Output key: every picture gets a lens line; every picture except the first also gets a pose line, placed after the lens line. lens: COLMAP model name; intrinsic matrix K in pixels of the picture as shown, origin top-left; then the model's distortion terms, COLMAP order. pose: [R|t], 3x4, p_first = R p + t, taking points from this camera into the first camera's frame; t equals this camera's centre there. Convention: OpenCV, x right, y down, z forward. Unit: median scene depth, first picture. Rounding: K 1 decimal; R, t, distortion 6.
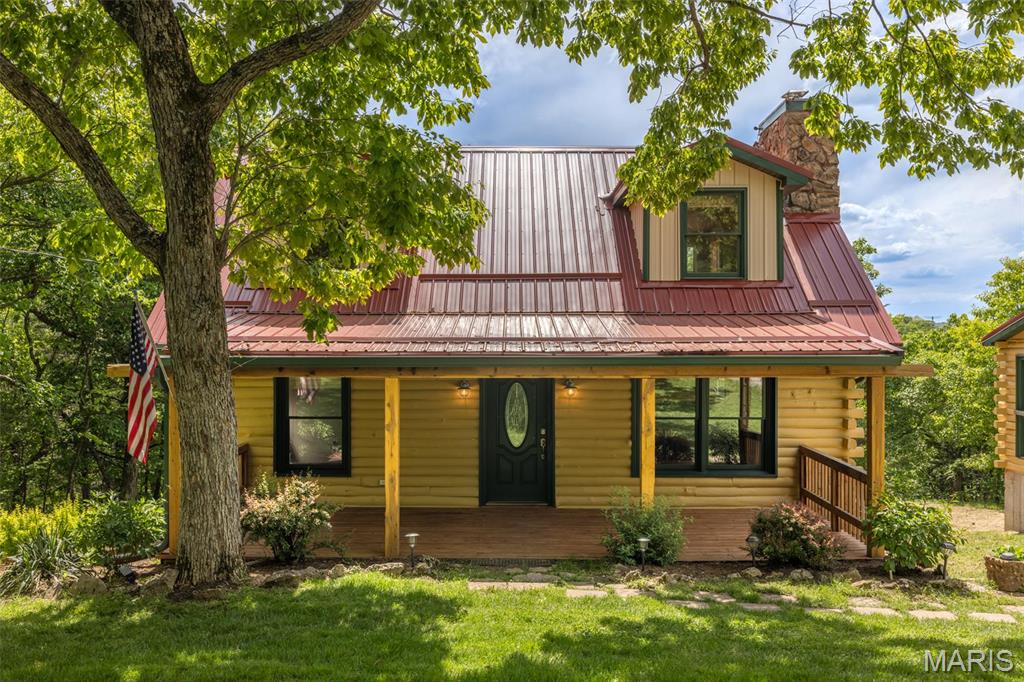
lens RADIAL K [[919.3, 0, 512.0], [0, 919.3, 341.0], [0, 0, 1]] dist [0.004780, 0.001563]
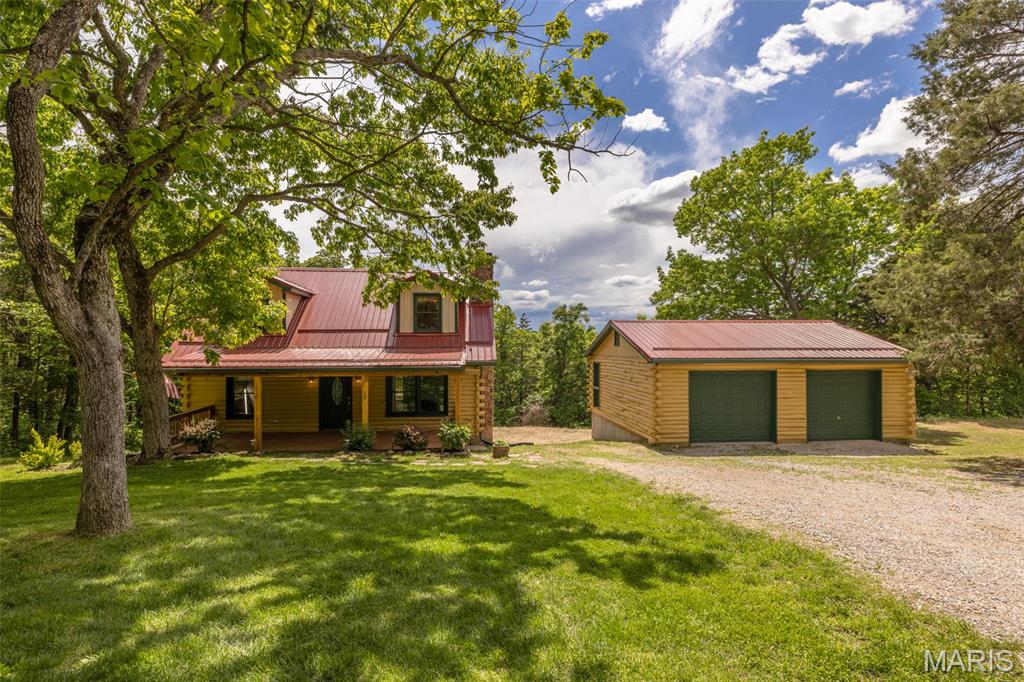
lens RADIAL K [[500.1, 0, 512.0], [0, 500.1, 341.0], [0, 0, 1]] dist [0.000285, 0.000076]
pose [[0.995558, -0.002138, 0.094123, 0.333386], [0.003563, 0.999882, -0.014975, -0.026389], [-0.094080, 0.015244, 0.995448, -0.304806]]
